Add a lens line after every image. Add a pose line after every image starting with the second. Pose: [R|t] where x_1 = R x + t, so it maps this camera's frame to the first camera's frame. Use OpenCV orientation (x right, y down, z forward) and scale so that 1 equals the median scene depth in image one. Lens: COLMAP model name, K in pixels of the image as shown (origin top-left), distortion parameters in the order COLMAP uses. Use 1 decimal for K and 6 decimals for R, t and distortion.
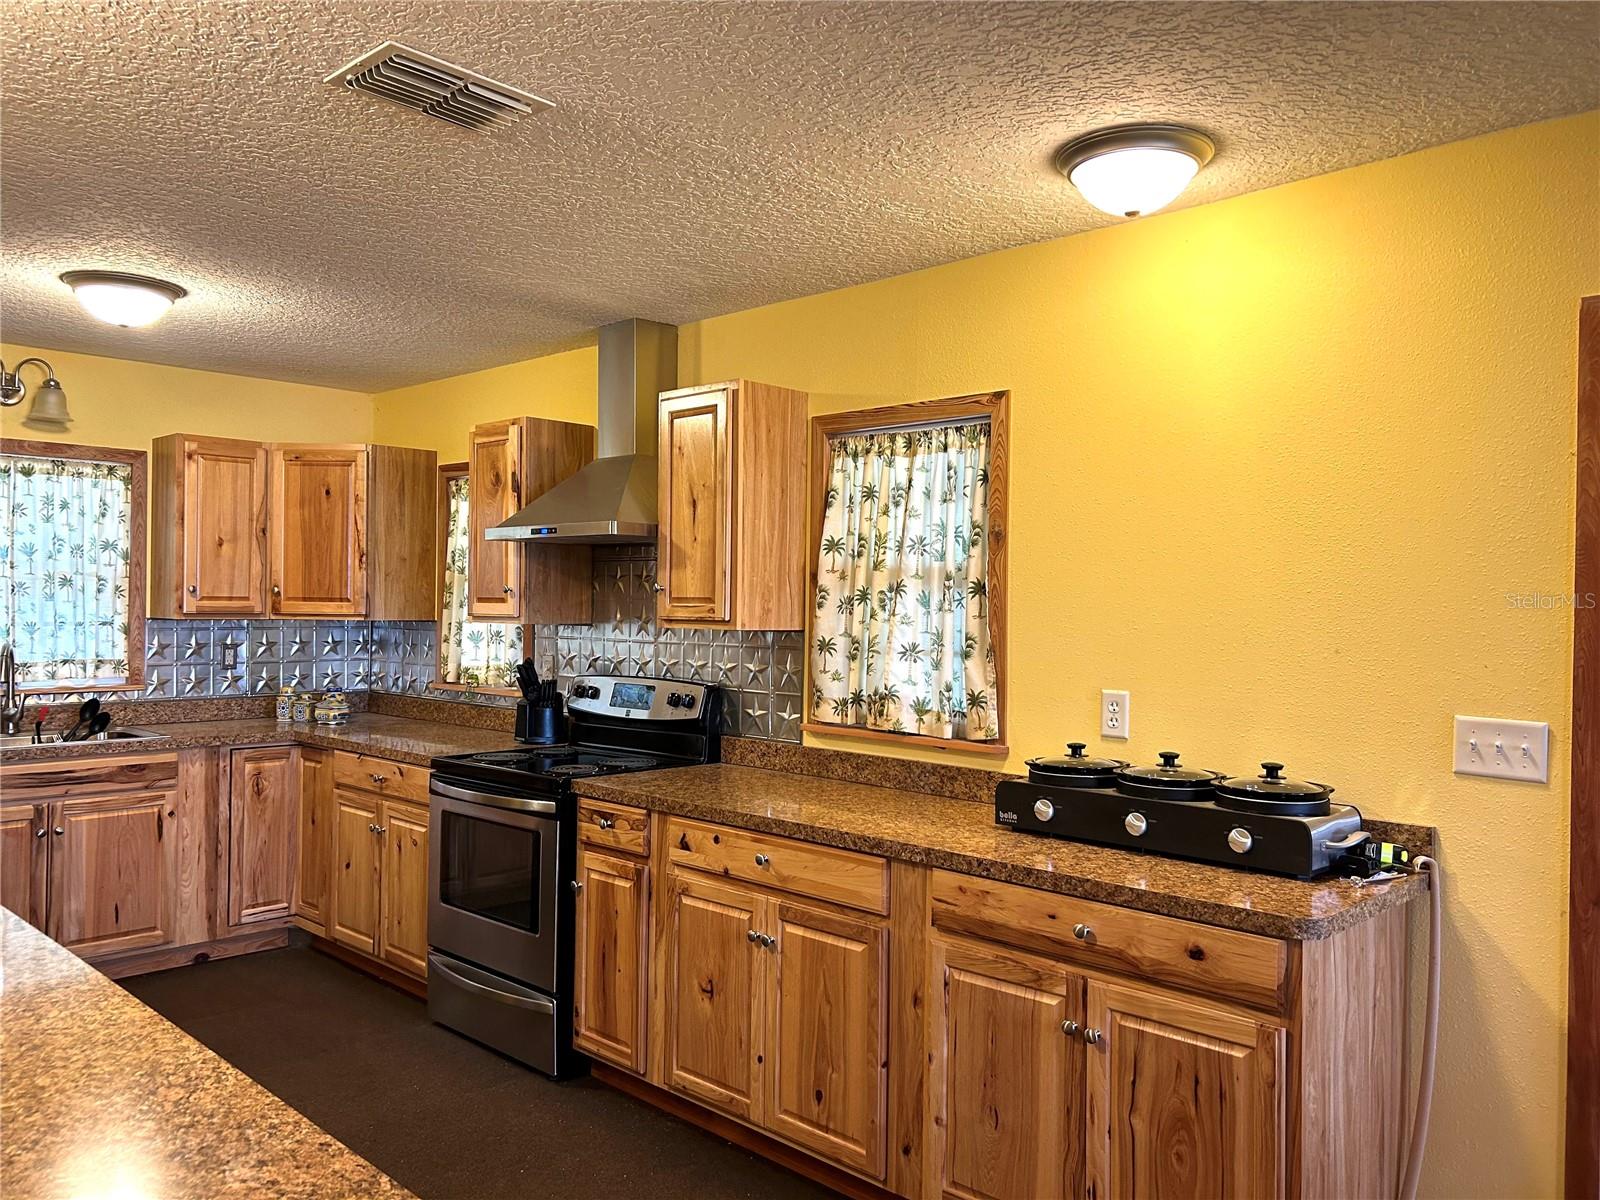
lens RADIAL K [[1206.9, 0, 800.0], [0, 1206.9, 600.0], [0, 0, 1]] dist [0.058809, -0.066085]
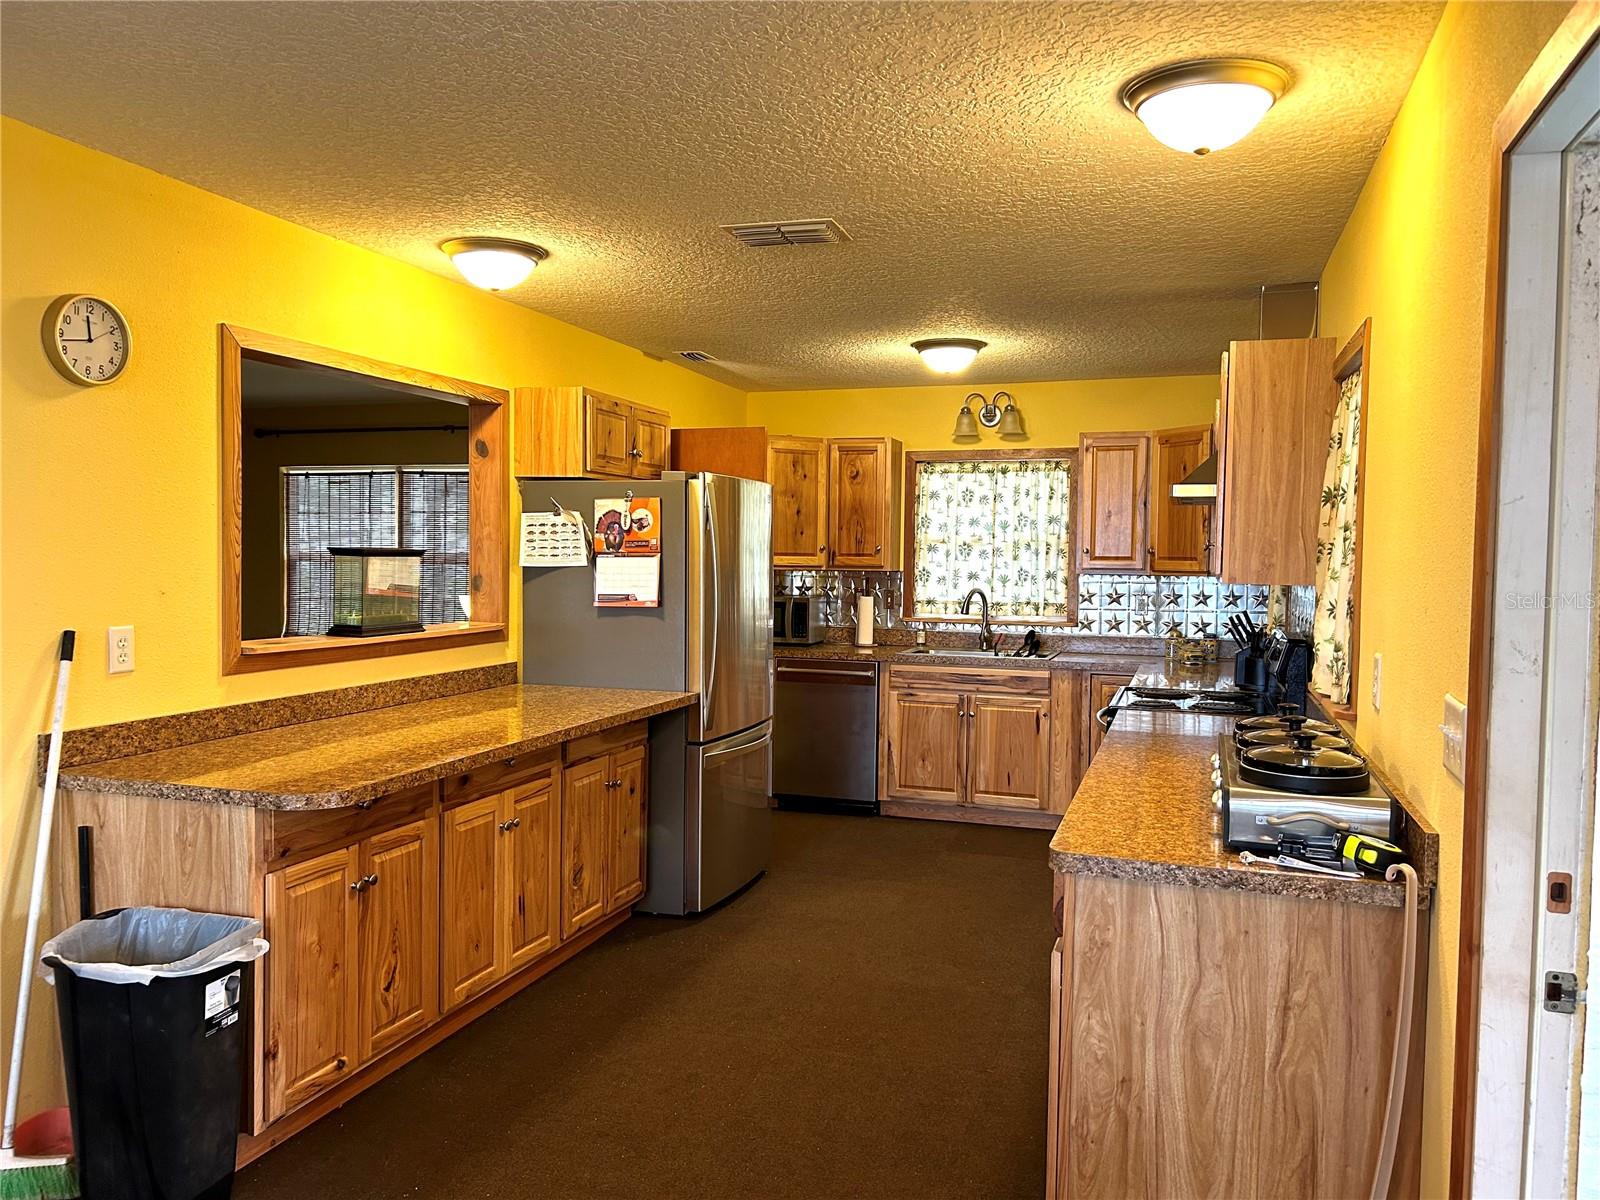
lens RADIAL K [[1202.1, 0, 791.9], [0, 1202.1, 609.1], [0, 0, 1]] dist [0.063310, -0.082830]
pose [[0.433390, 0.034586, -0.900542, 0.568254], [-0.003621, 0.999322, 0.036636, 0.007507], [0.901199, -0.012617, 0.433222, 0.157851]]
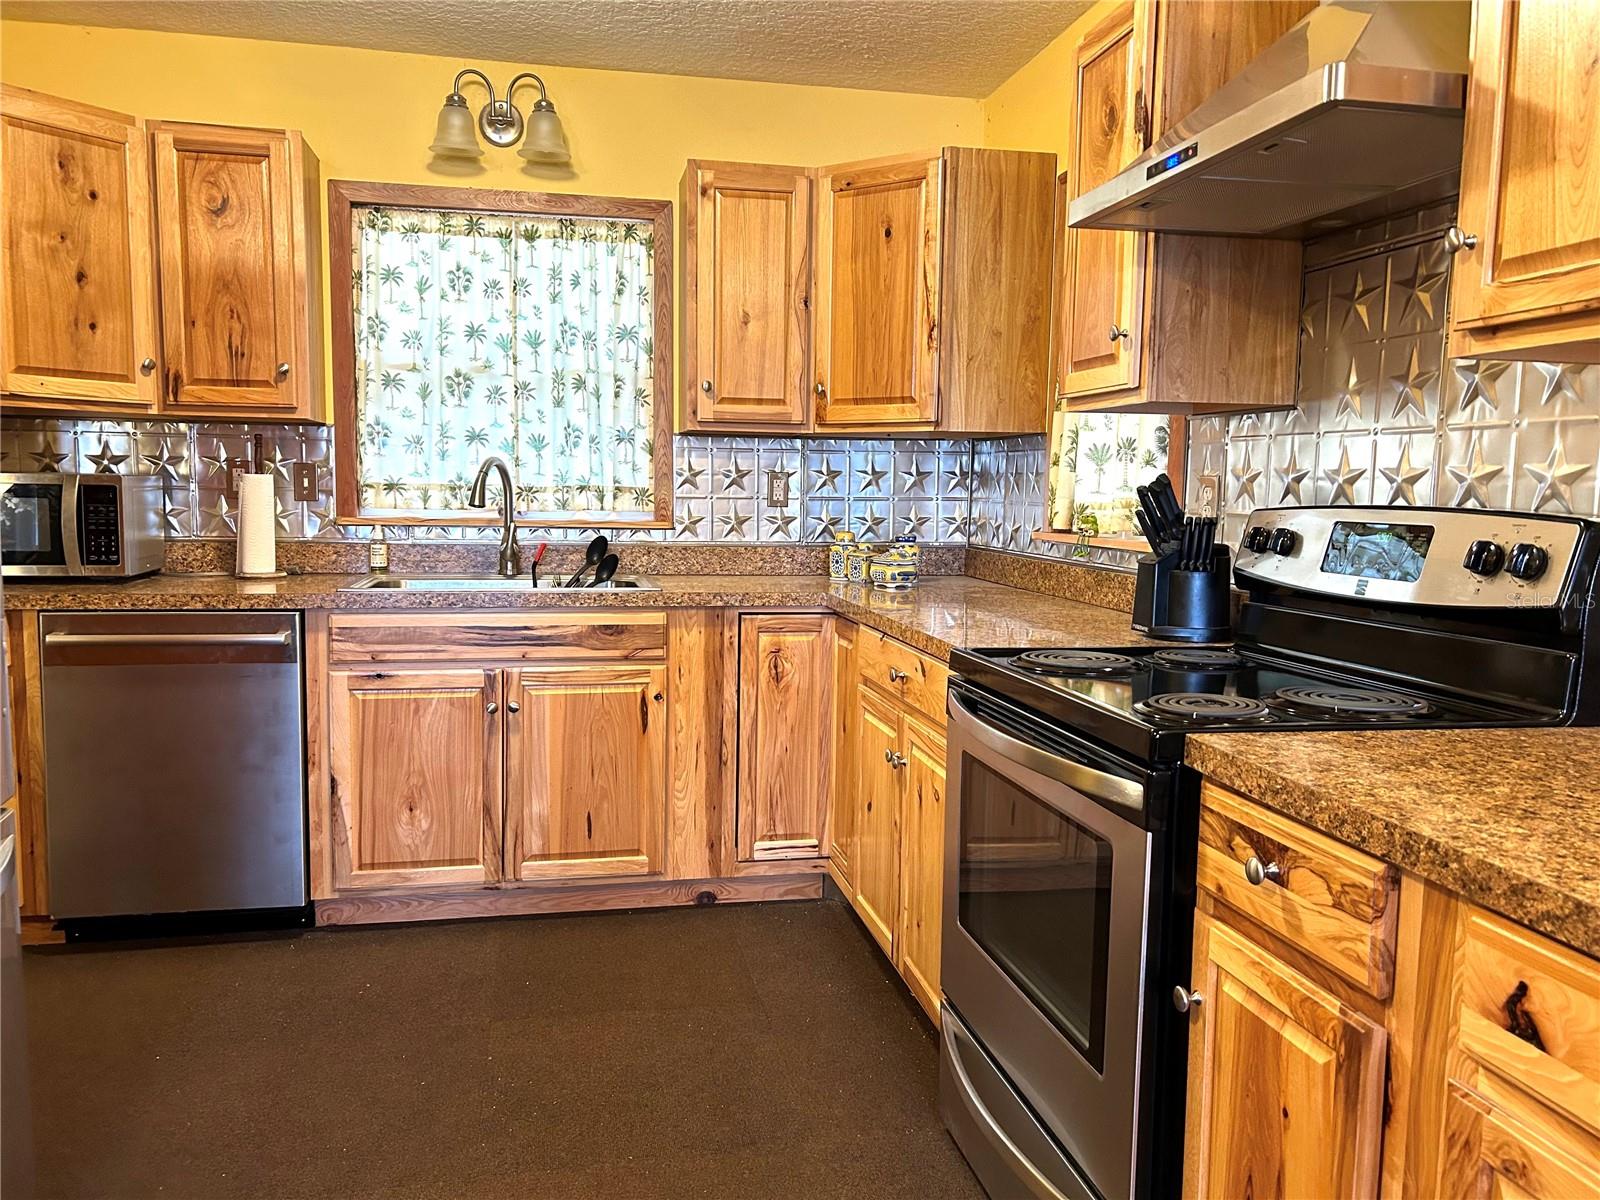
lens RADIAL K [[1202.1, 0, 791.9], [0, 1202.1, 609.1], [0, 0, 1]] dist [0.063310, -0.082830]
pose [[0.822057, 0.059741, -0.566263, -0.056032], [-0.003015, 0.994924, 0.100587, 0.052489], [0.569397, -0.080981, 0.818064, 0.469025]]
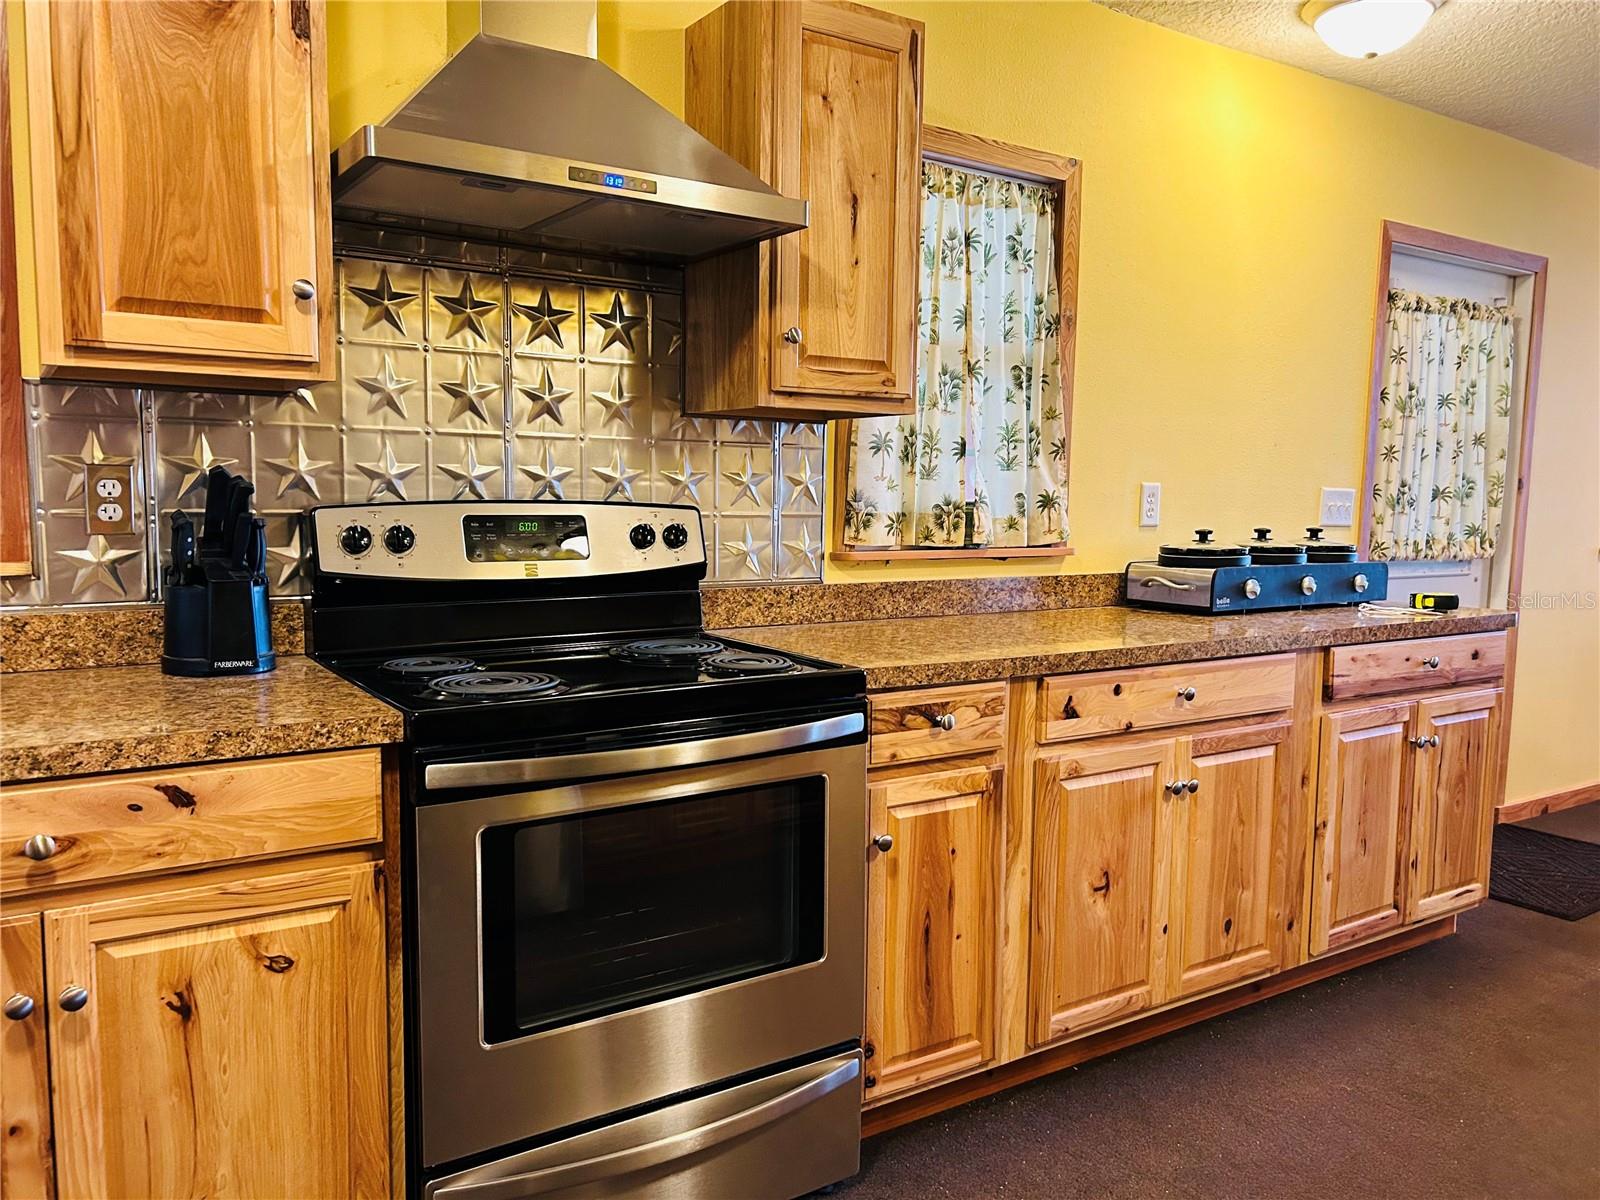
lens RADIAL K [[1212.2, 0, 803.3], [0, 1212.2, 613.3], [0, 0, 1]] dist [0.071363, -0.091459]
pose [[0.211899, -0.111593, 0.970899, -0.576575], [-0.017023, 0.992887, 0.117836, 0.044091], [-0.977143, -0.041497, 0.208492, 0.707312]]
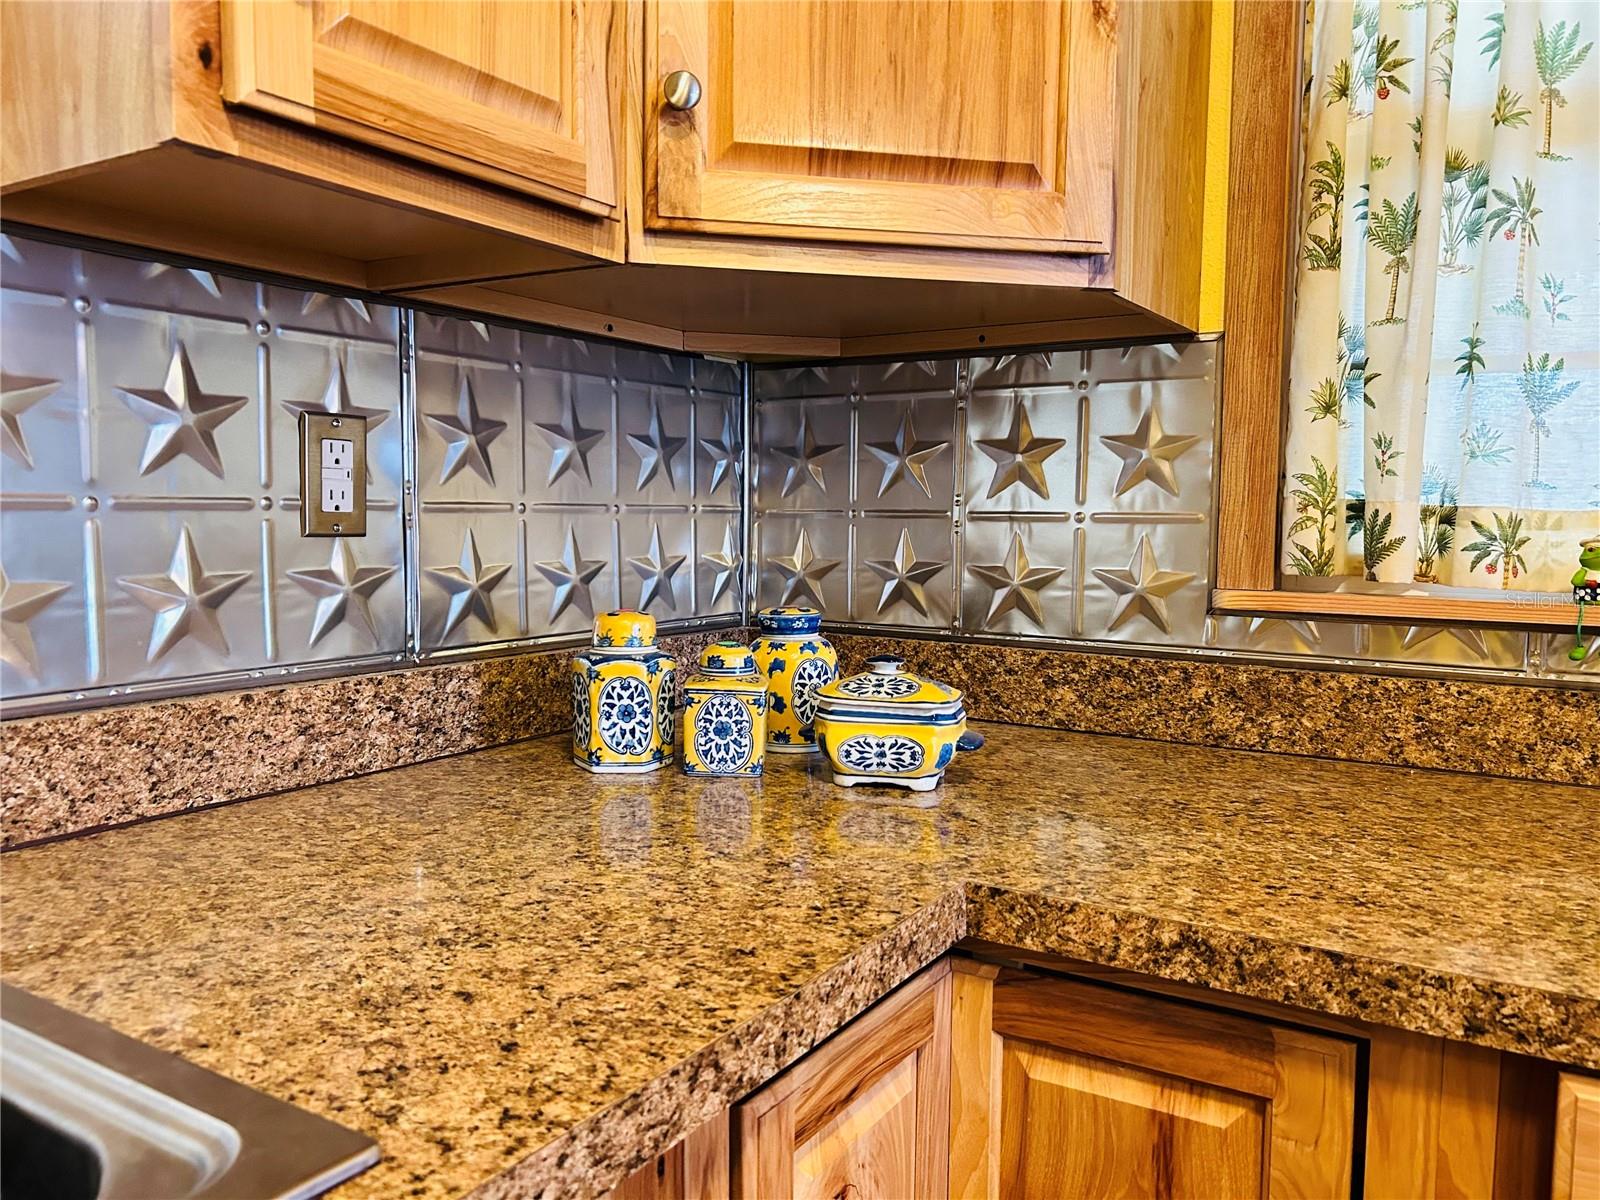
lens RADIAL K [[1206.9, 0, 800.0], [0, 1206.9, 600.0], [0, 0, 1]] dist [0.058809, -0.066085]
pose [[0.977272, -0.013671, 0.211549, -0.500464], [-0.002169, 0.997221, 0.074464, 0.060243], [-0.211979, -0.073231, 0.974527, 0.897247]]
